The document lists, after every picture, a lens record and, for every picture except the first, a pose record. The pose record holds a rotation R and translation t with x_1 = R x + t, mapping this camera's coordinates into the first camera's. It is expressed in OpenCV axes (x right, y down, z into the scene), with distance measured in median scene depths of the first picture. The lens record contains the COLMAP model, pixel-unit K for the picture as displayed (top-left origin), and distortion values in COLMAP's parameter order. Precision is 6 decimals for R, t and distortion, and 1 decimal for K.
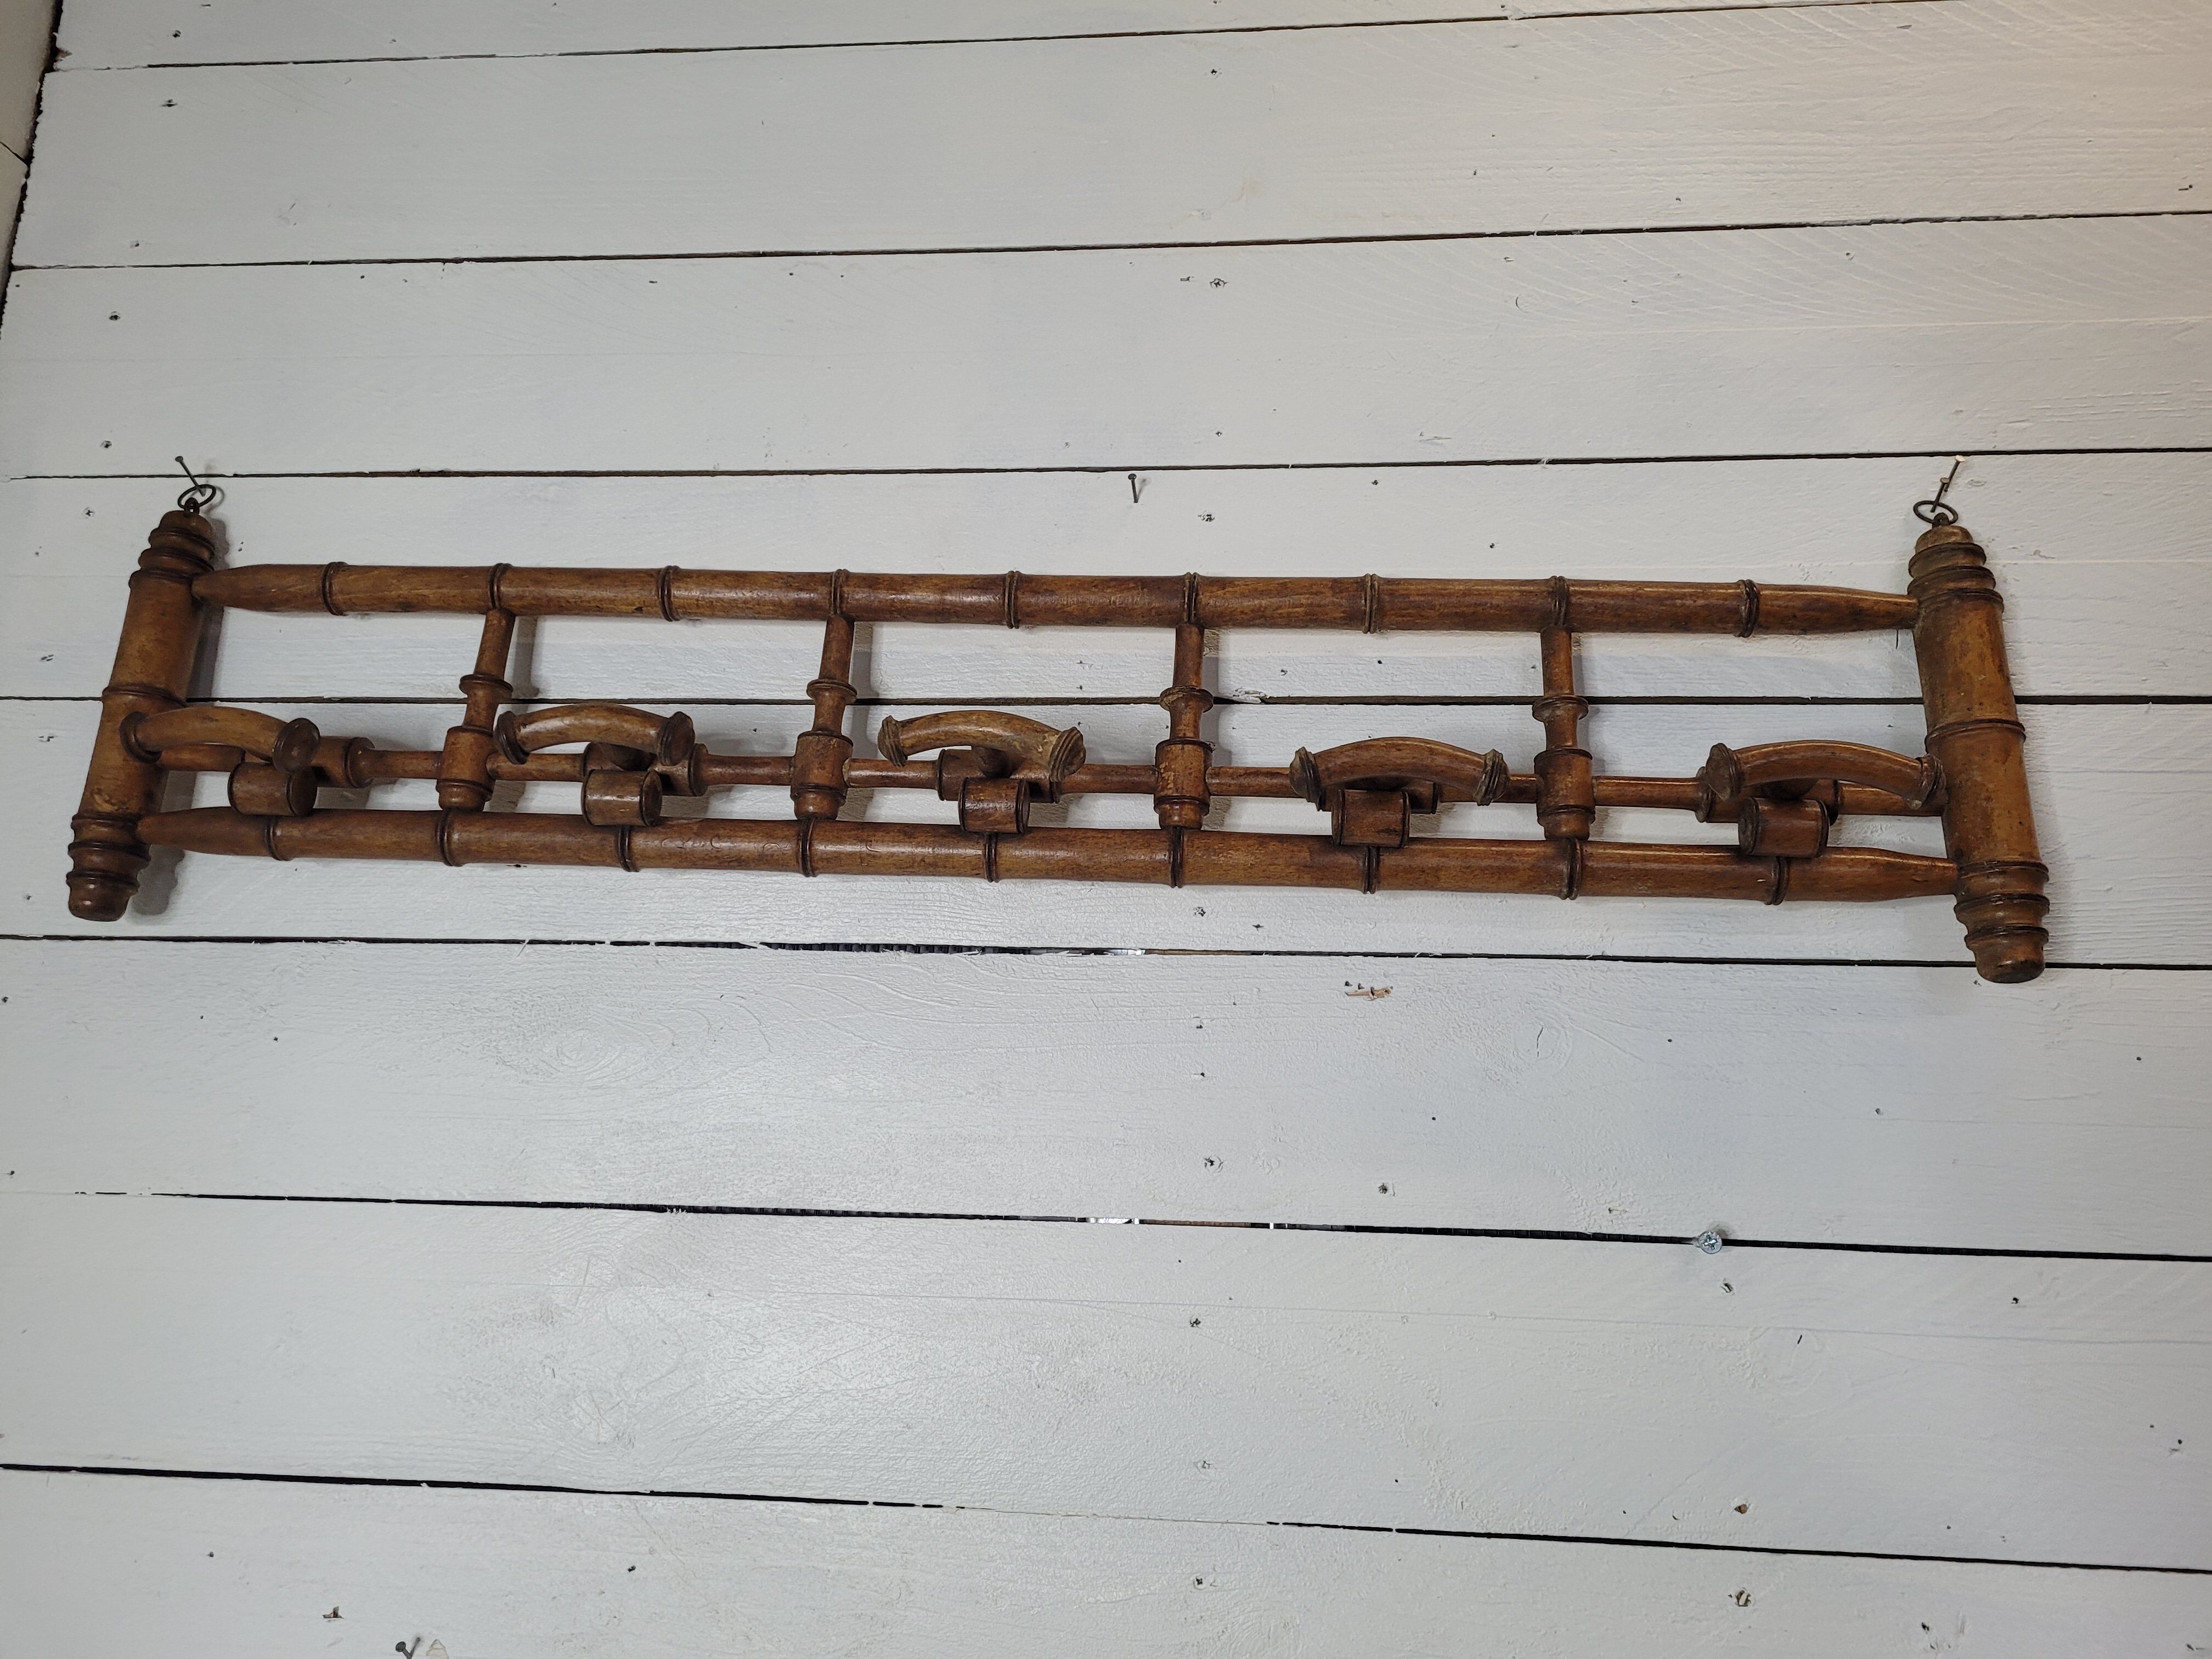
lens RADIAL K [[1662.9, 0, 1083.9], [0, 1662.9, 787.1], [0, 0, 1]] dist [0.056797, -0.051117]
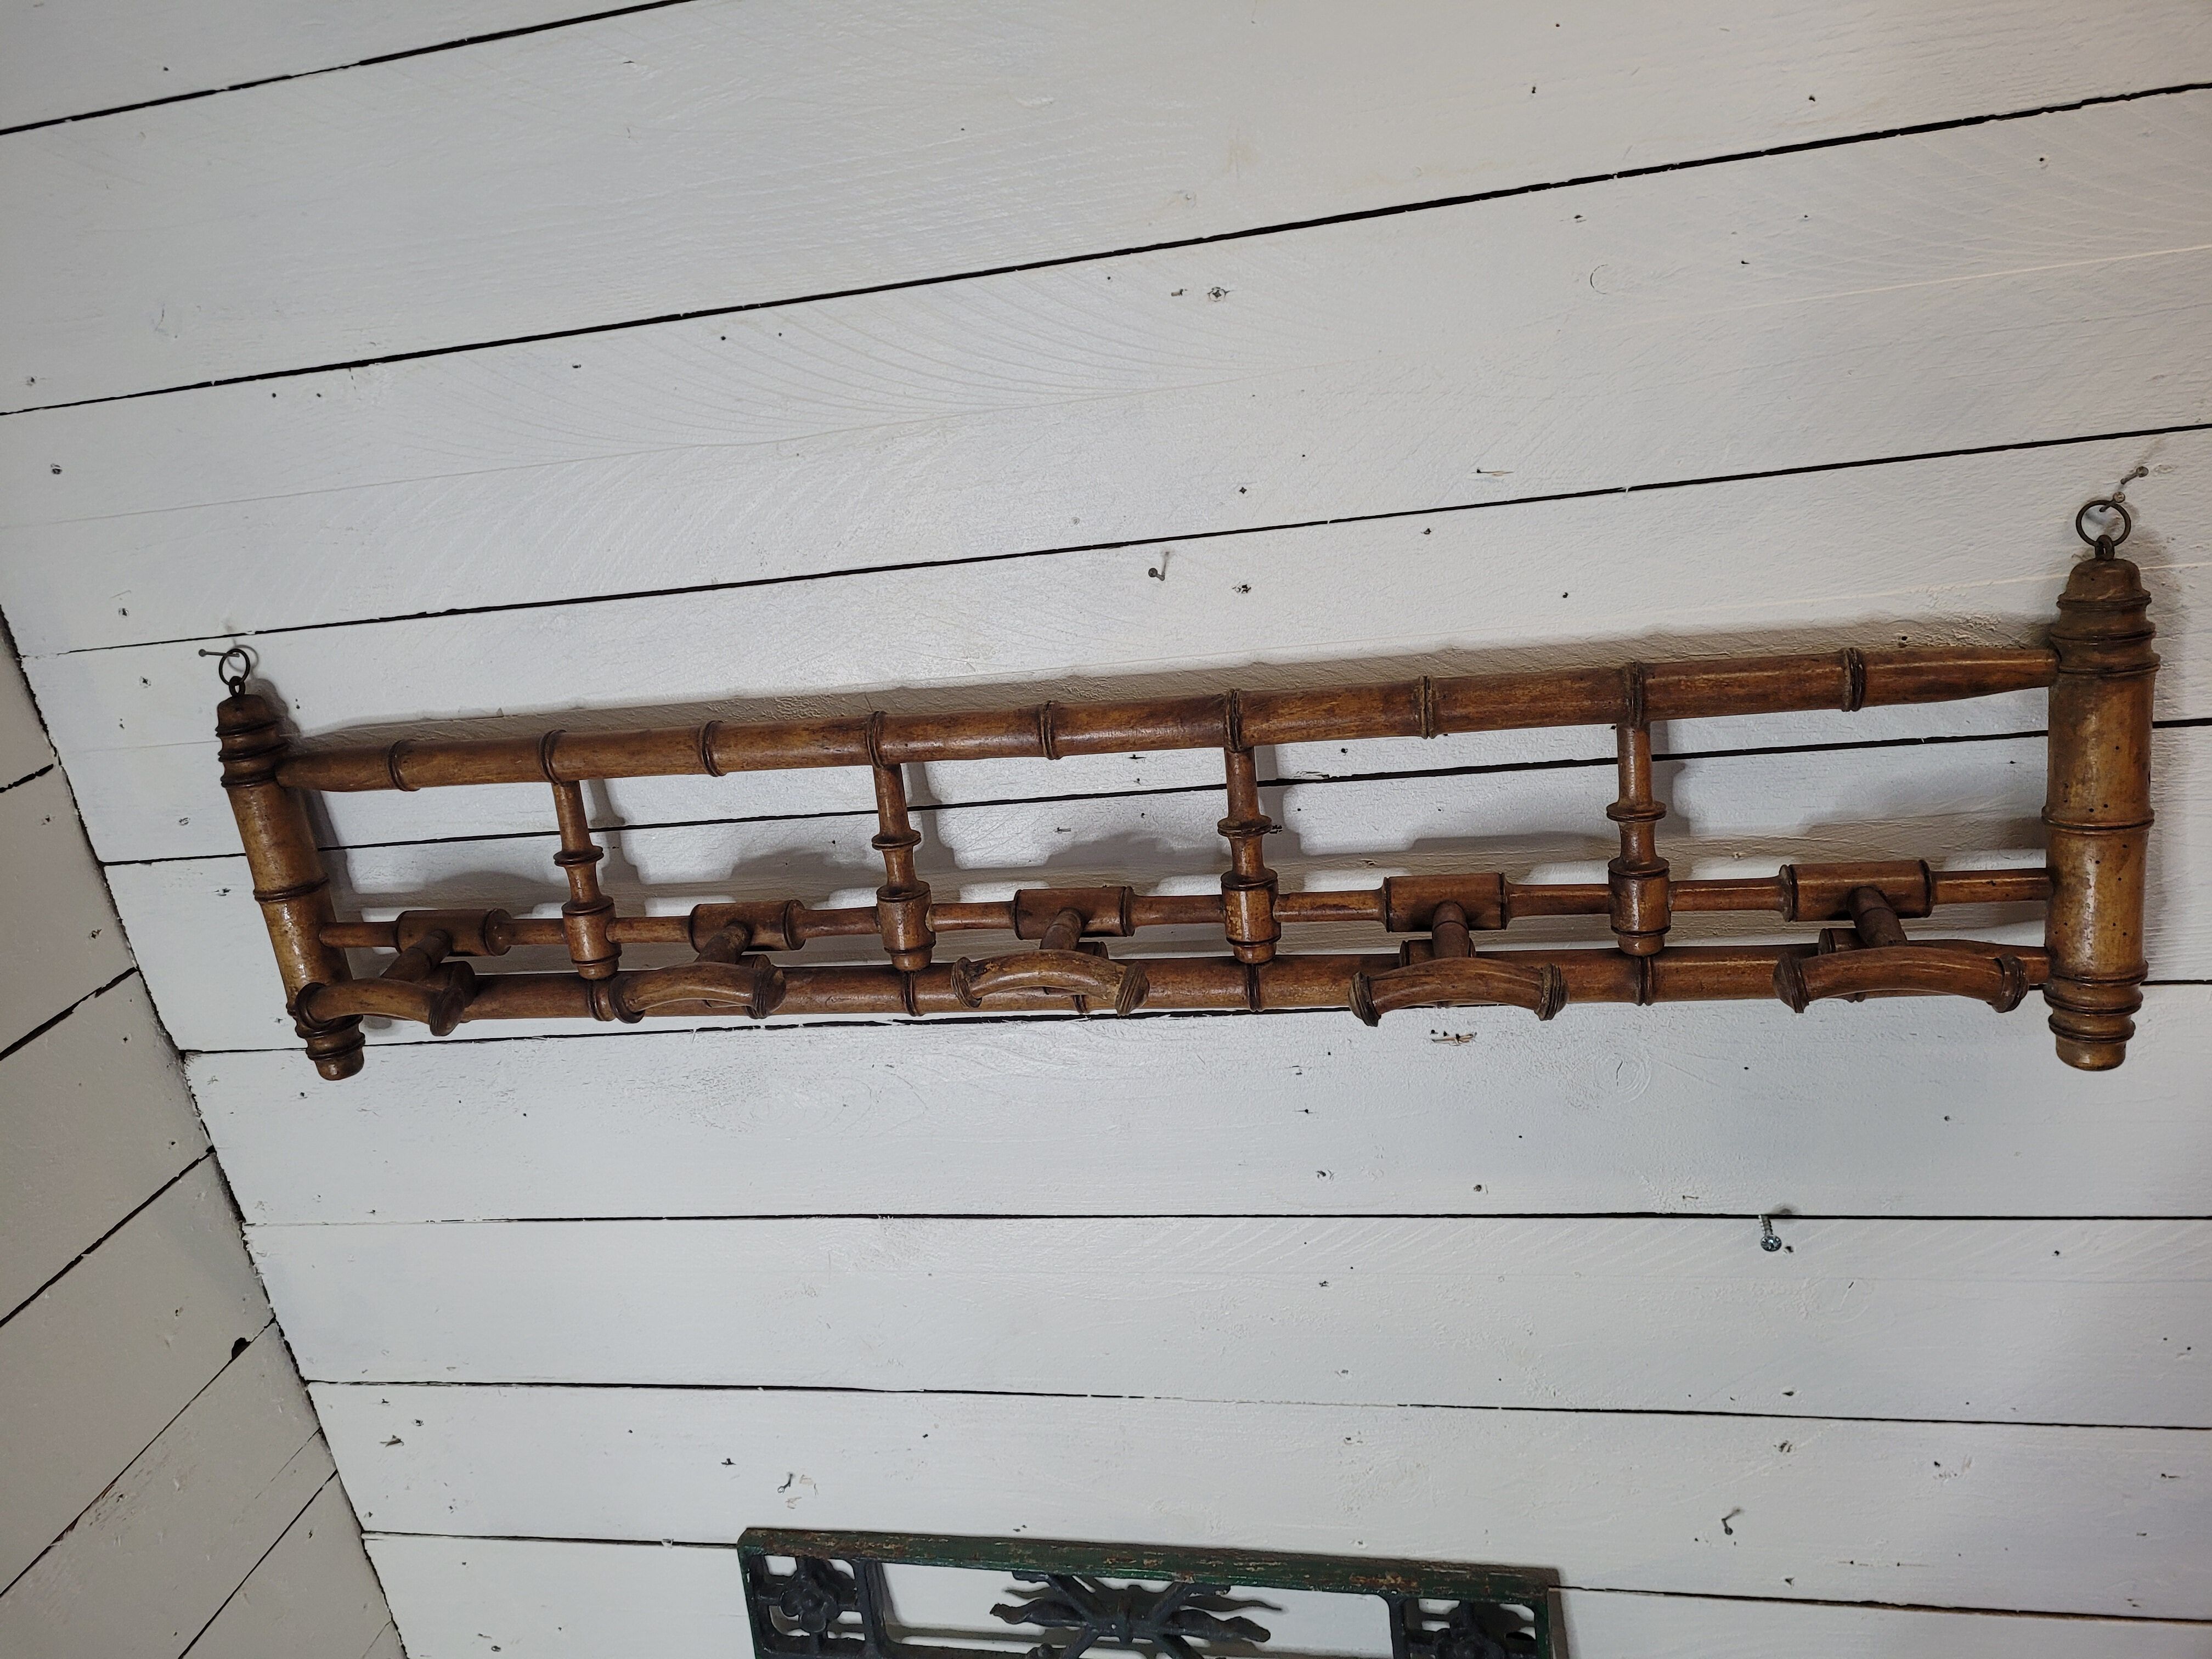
lens RADIAL K [[1668.7, 0, 1066.1], [0, 1668.7, 820.2], [0, 0, 1]] dist [0.050485, -0.042684]
pose [[0.976496, -0.124921, -0.175645, 0.132571], [0.203651, 0.801622, 0.562075, -0.631820], [0.070586, -0.584634, 0.808221, 0.198535]]
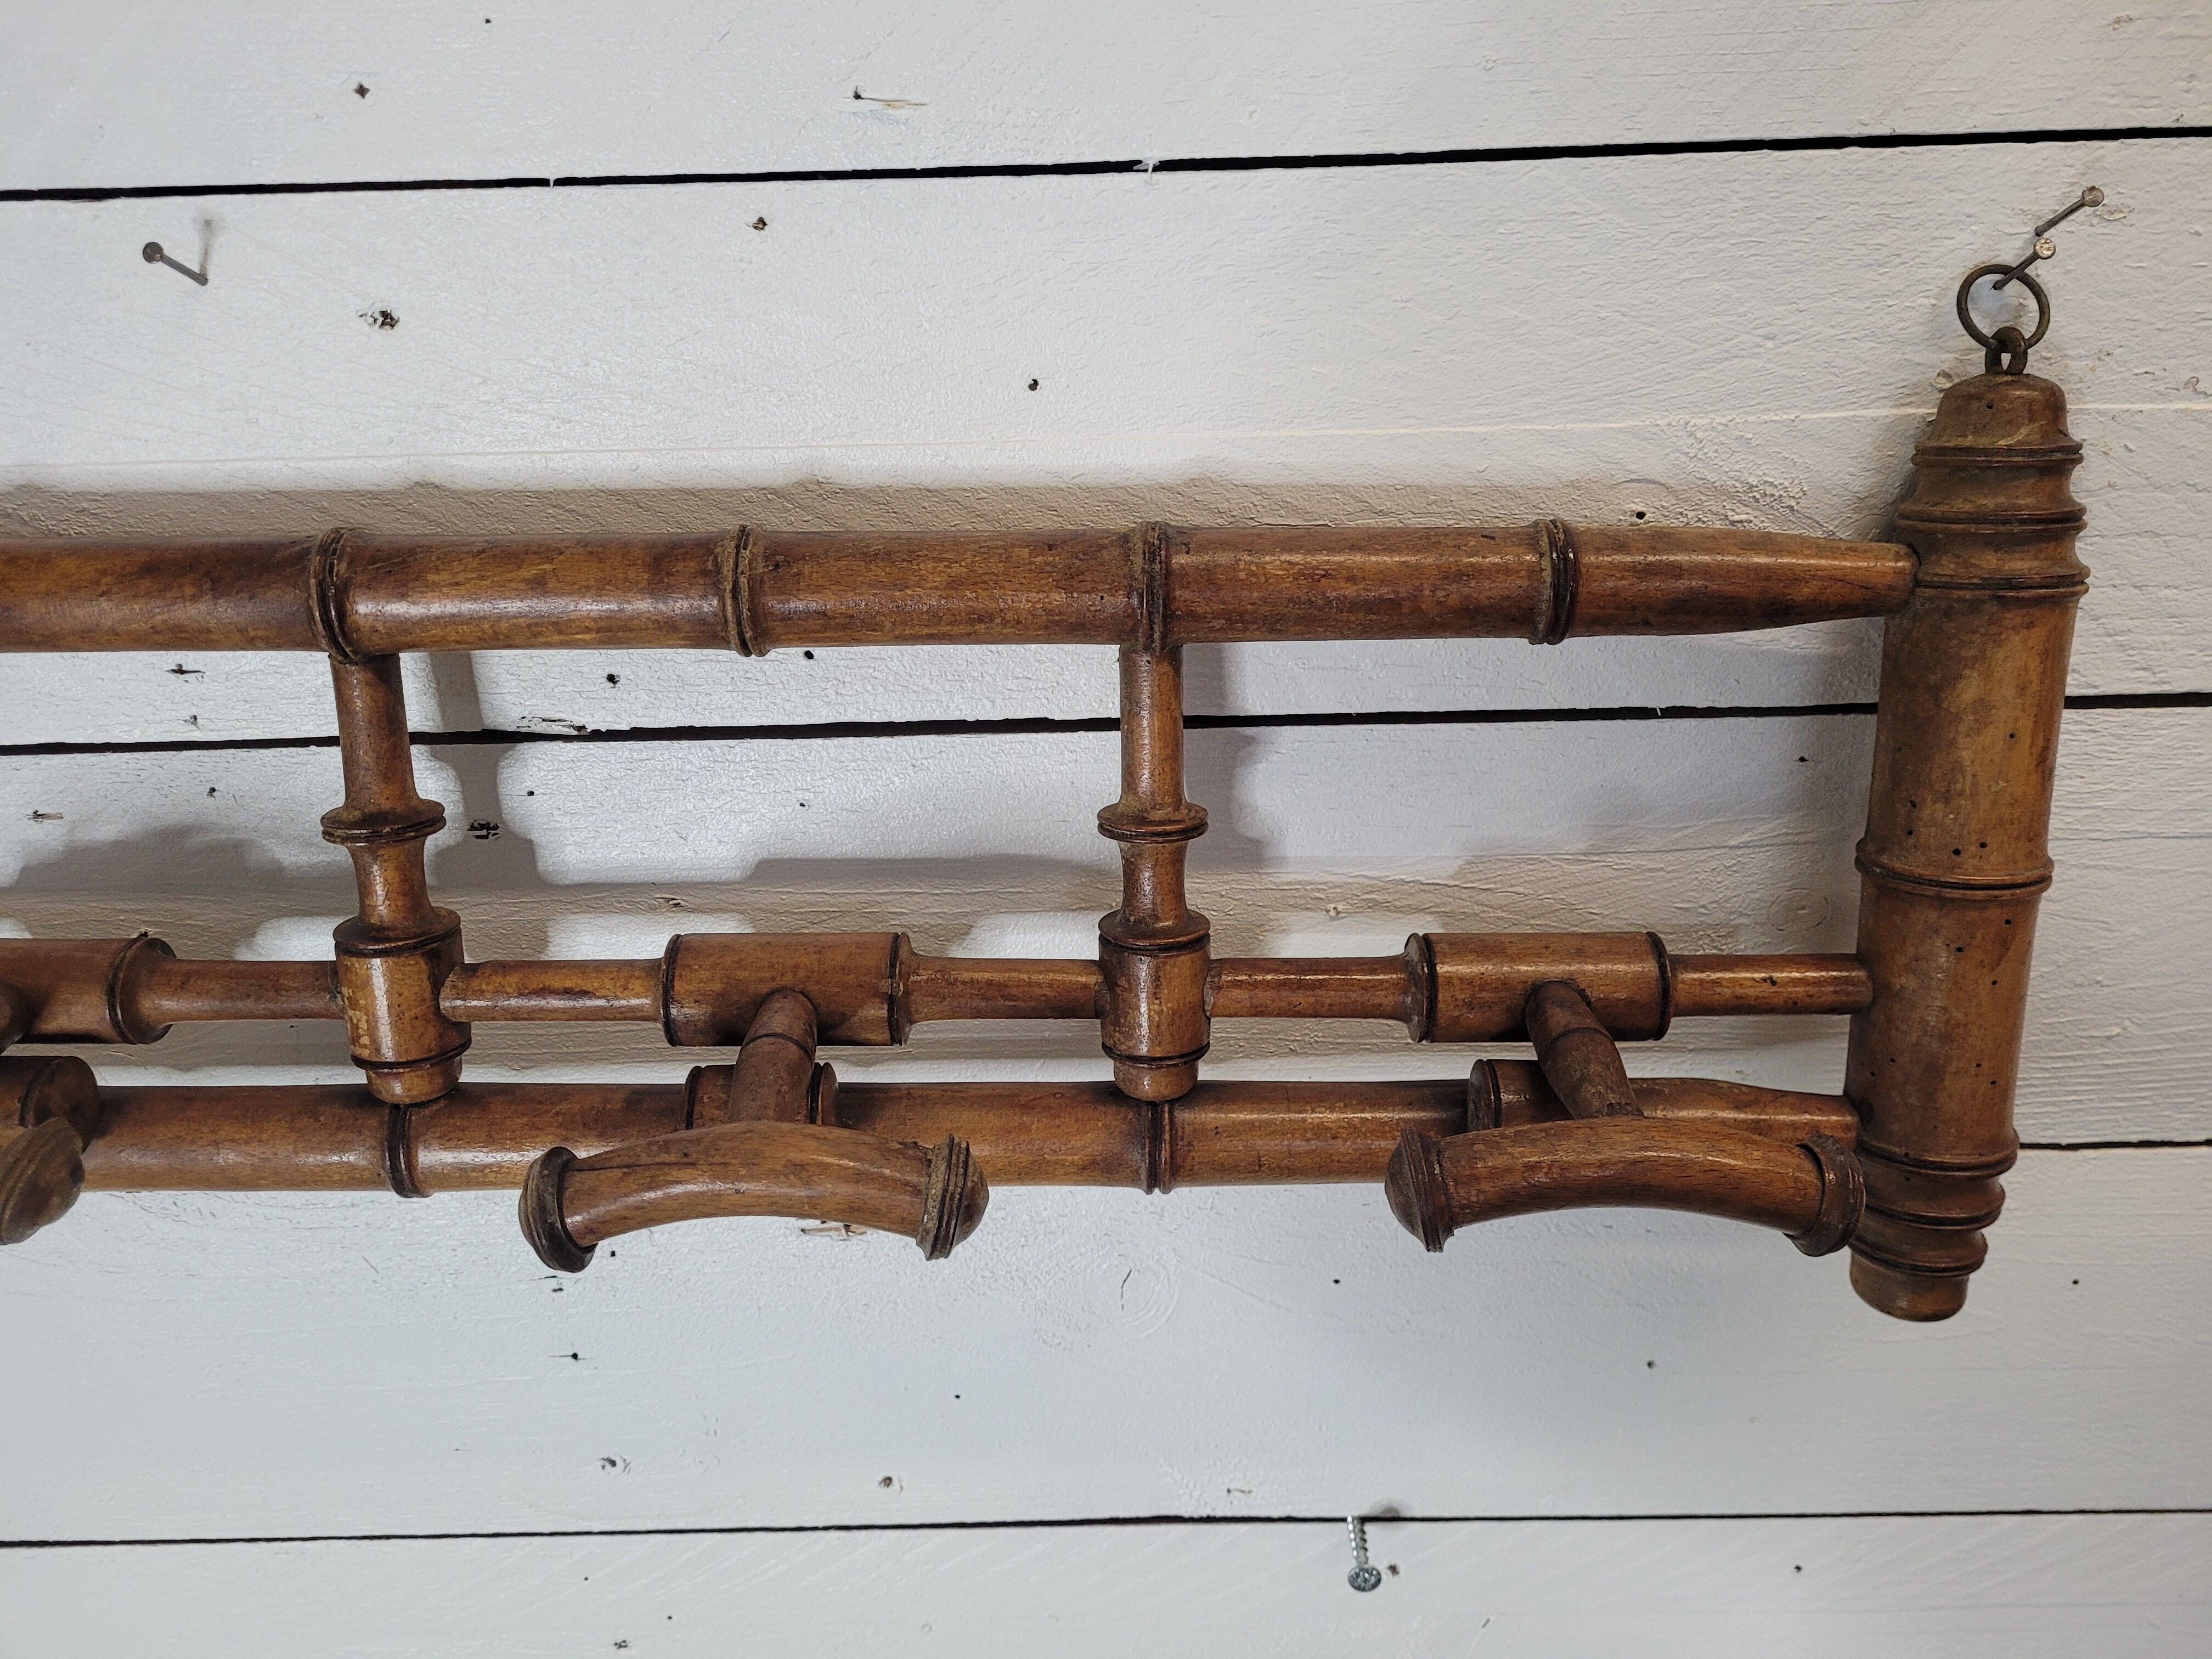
lens RADIAL K [[1725.1, 0, 1106.0], [0, 1725.1, 829.5], [0, 0, 1]] dist [0.046554, -0.049781]
pose [[0.994698, -0.085913, 0.056525, 0.237943], [0.035791, 0.804477, 0.592904, -0.336527], [-0.096411, -0.587738, 0.803287, 0.583621]]
